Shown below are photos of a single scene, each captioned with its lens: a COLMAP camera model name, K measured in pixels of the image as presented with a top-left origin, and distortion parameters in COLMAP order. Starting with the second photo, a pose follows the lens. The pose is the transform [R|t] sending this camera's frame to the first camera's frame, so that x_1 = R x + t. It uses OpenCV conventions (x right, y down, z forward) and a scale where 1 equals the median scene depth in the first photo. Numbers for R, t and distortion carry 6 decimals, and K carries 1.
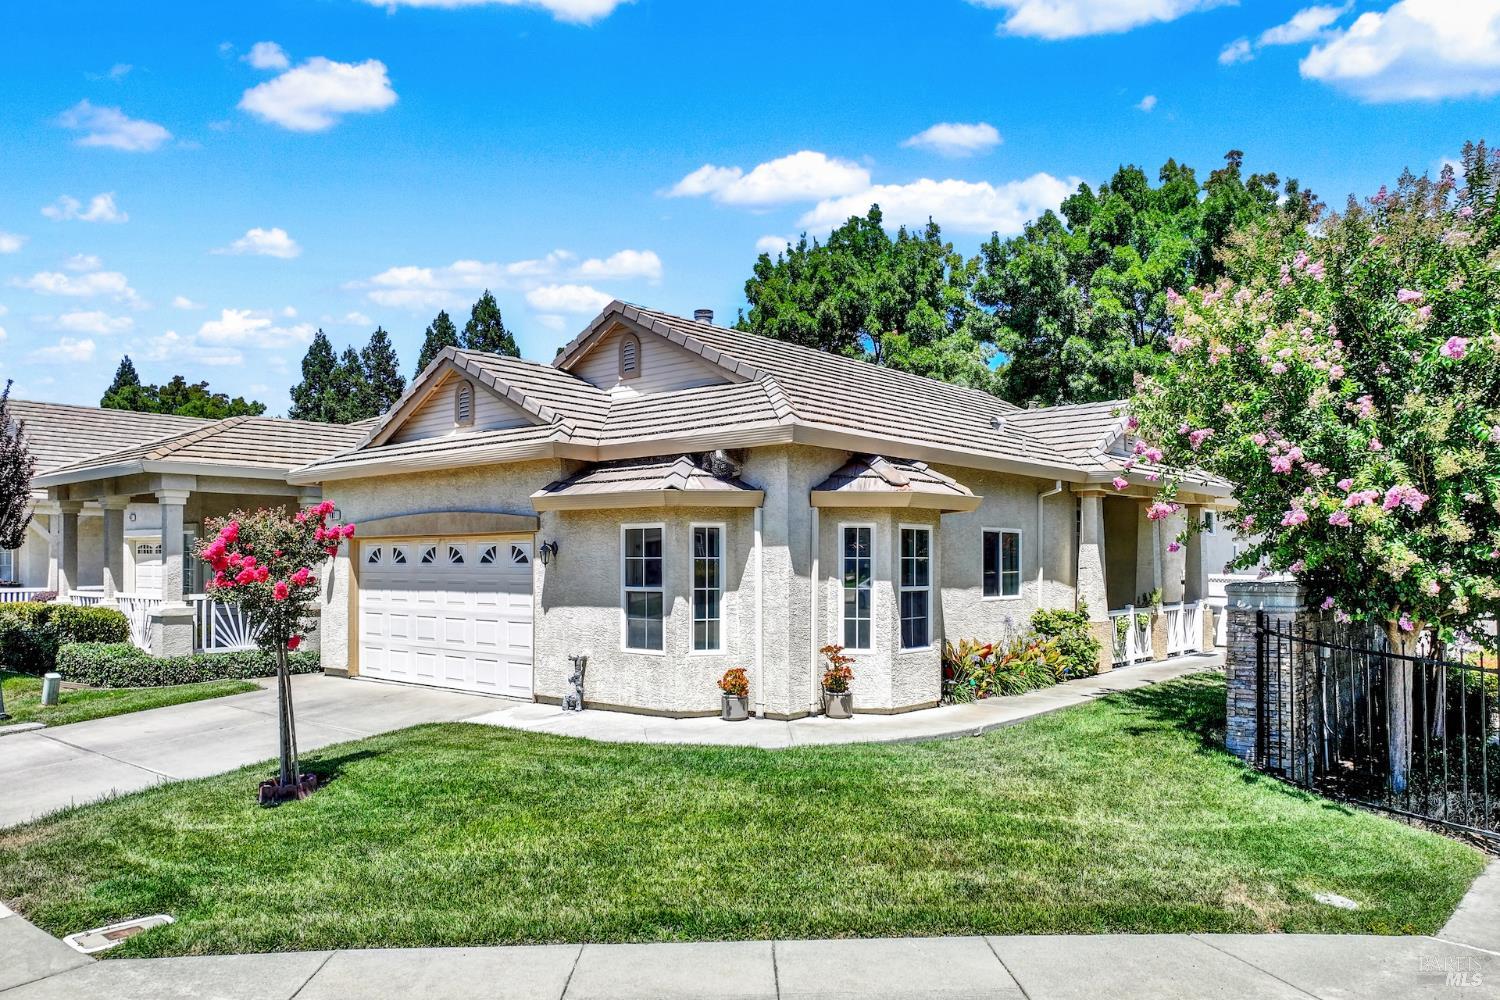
lens RADIAL K [[1072.5, 0, 758.1], [0, 1072.5, 563.2], [0, 0, 1]] dist [0.001834, 0.002616]
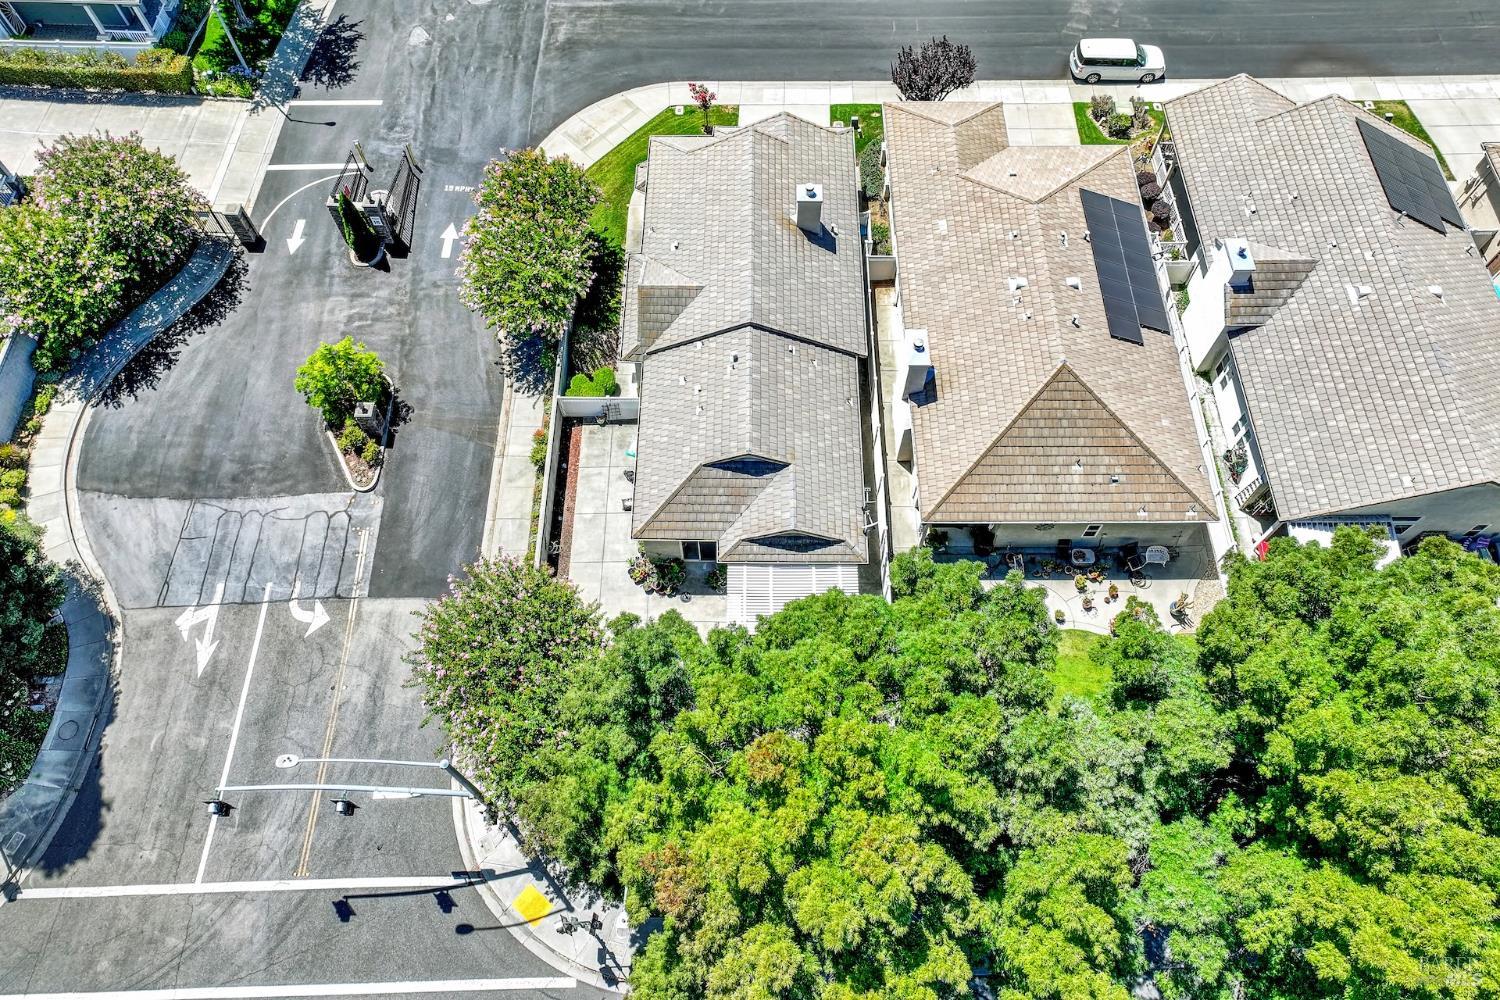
lens RADIAL K [[1033.8, 0, 753.3], [0, 1033.8, 438.1], [0, 0, 1]] dist [-0.003658, 0.020572]
pose [[-0.760877, 0.560885, -0.326304, 1.606001], [0.000385, 0.503251, 0.864140, -2.835810], [0.648896, 0.657379, -0.383128, 3.282653]]
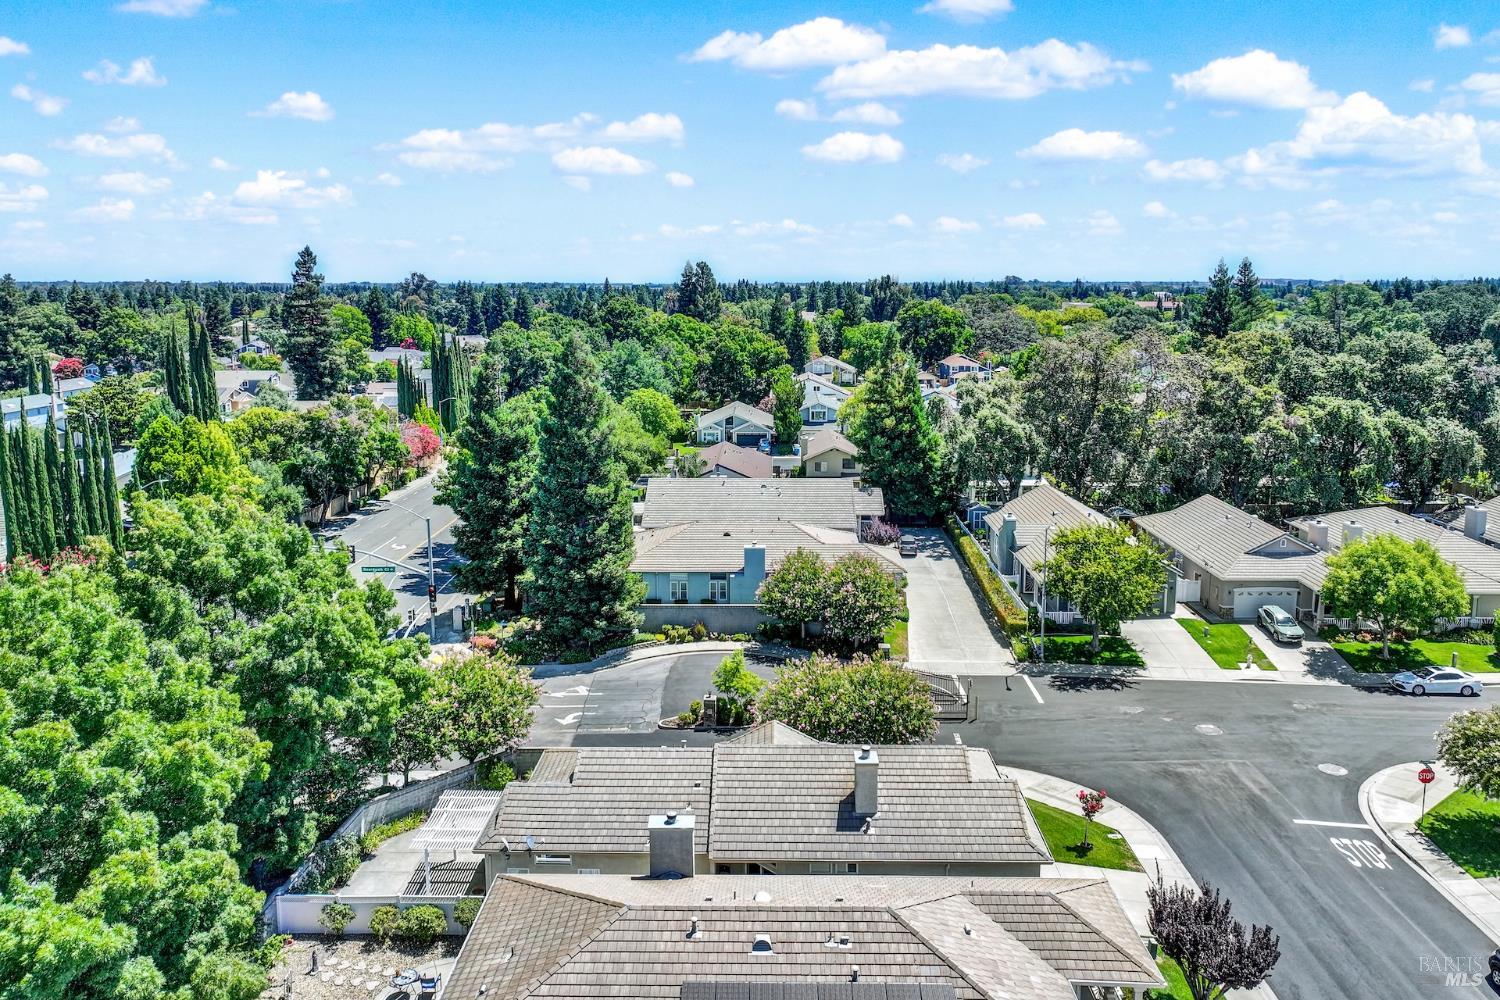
lens RADIAL K [[1063.8, 0, 750.0], [0, 1063.8, 500.0], [0, 0, 1]] dist [-0.002219, 0.020855]
pose [[-0.632397, -0.159237, 0.758101, -2.225104], [-0.004727, 0.979419, 0.201781, -1.786965], [-0.774630, 0.124022, -0.620135, 3.823623]]
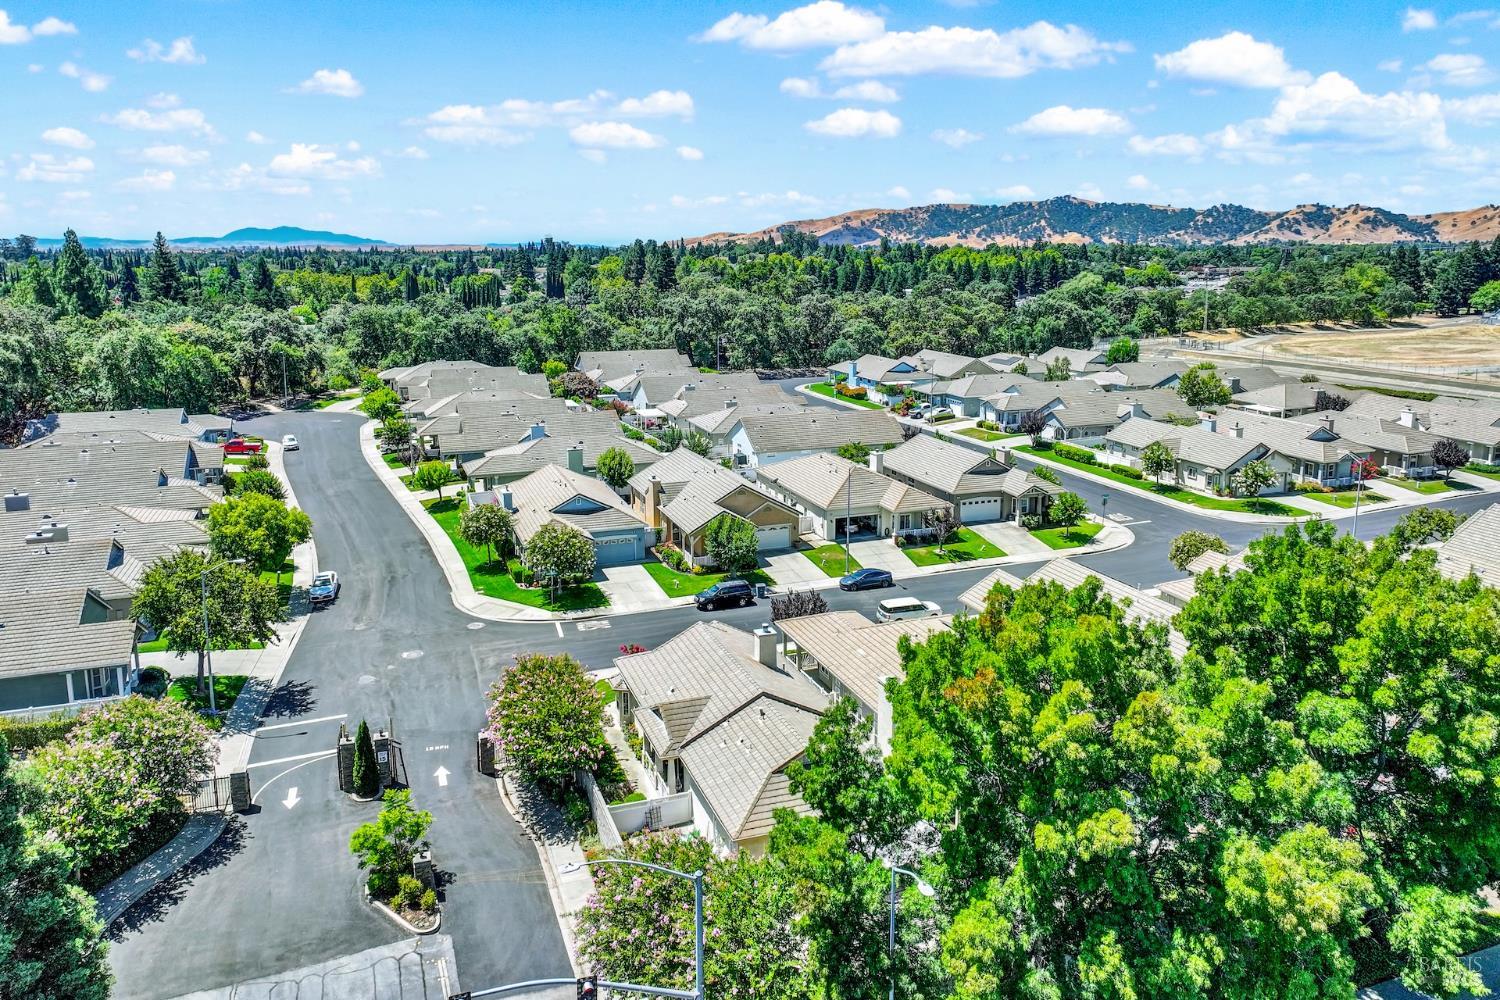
lens RADIAL K [[1048.7, 0, 760.2], [0, 1048.7, 496.4], [0, 0, 1]] dist [0.007395, 0.006316]
pose [[-0.485099, 0.199757, -0.851338, 3.652887], [0.006577, 0.974365, 0.224877, -1.920204], [0.874435, 0.103488, -0.473977, 3.646180]]
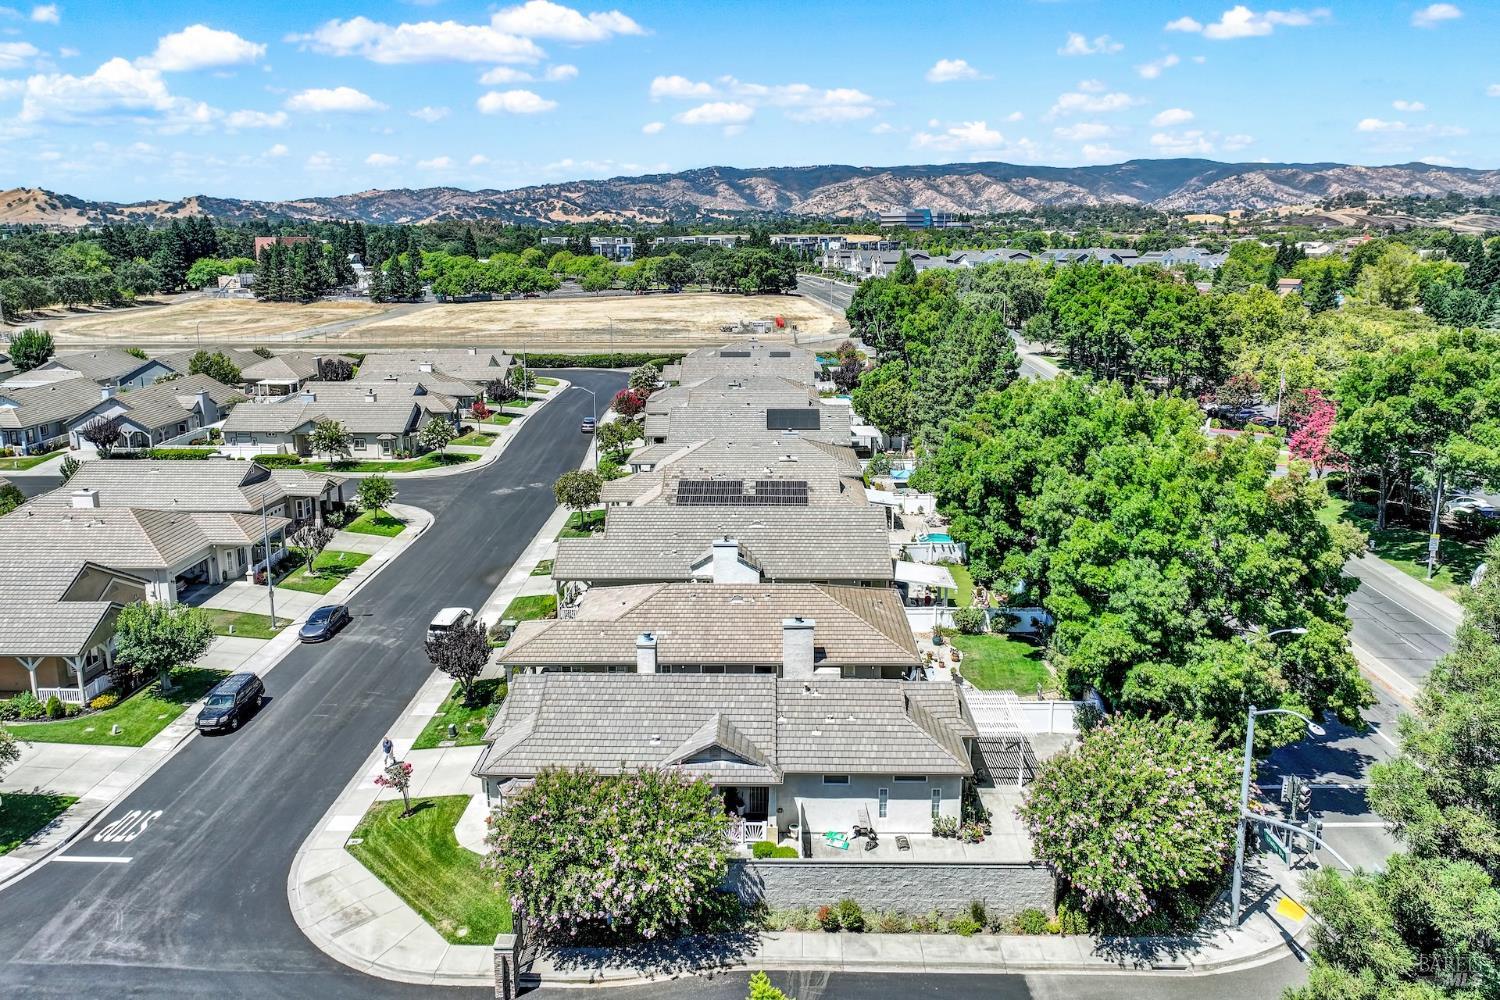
lens RADIAL K [[1035.0, 0, 756.1], [0, 1035.0, 488.8], [0, 0, 1]] dist [-0.006099, 0.026199]
pose [[0.638693, 0.184080, -0.747118, 2.963429], [0.008032, 0.969314, 0.245693, -1.834369], [0.769420, -0.162923, 0.617616, -0.386340]]
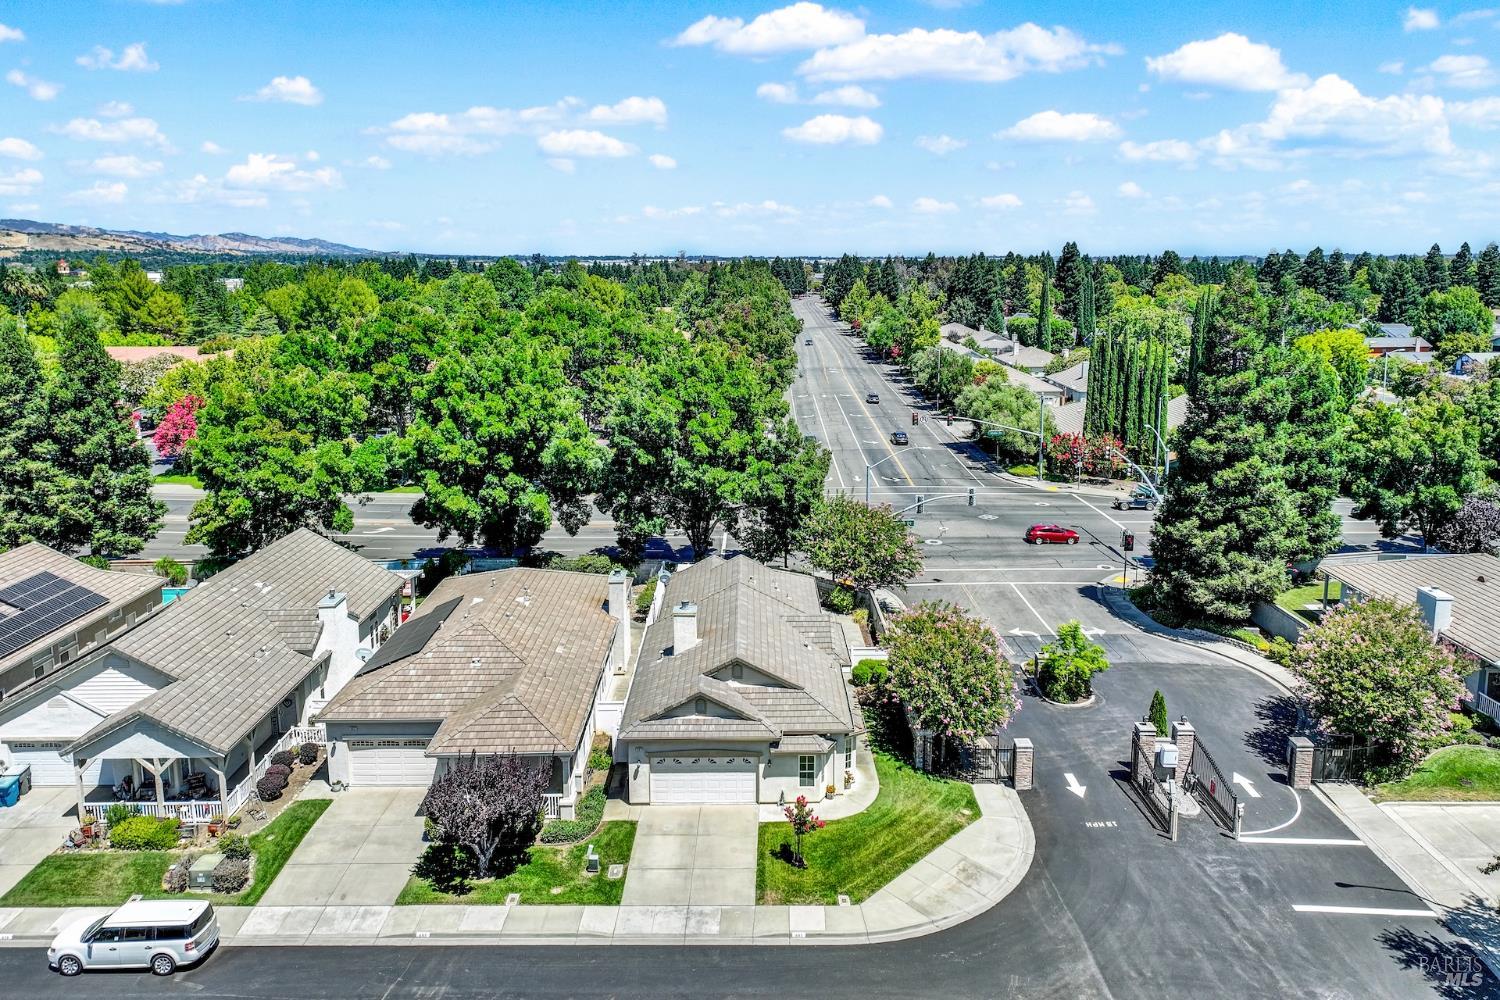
lens RADIAL K [[1034.1, 0, 750.0], [0, 1034.1, 500.0], [0, 0, 1]] dist [0.007289, 0.006141]
pose [[0.758035, -0.153412, 0.633914, -2.191956], [0.002936, 0.972736, 0.231898, -1.583052], [-0.652207, -0.173925, 0.737819, -1.231650]]
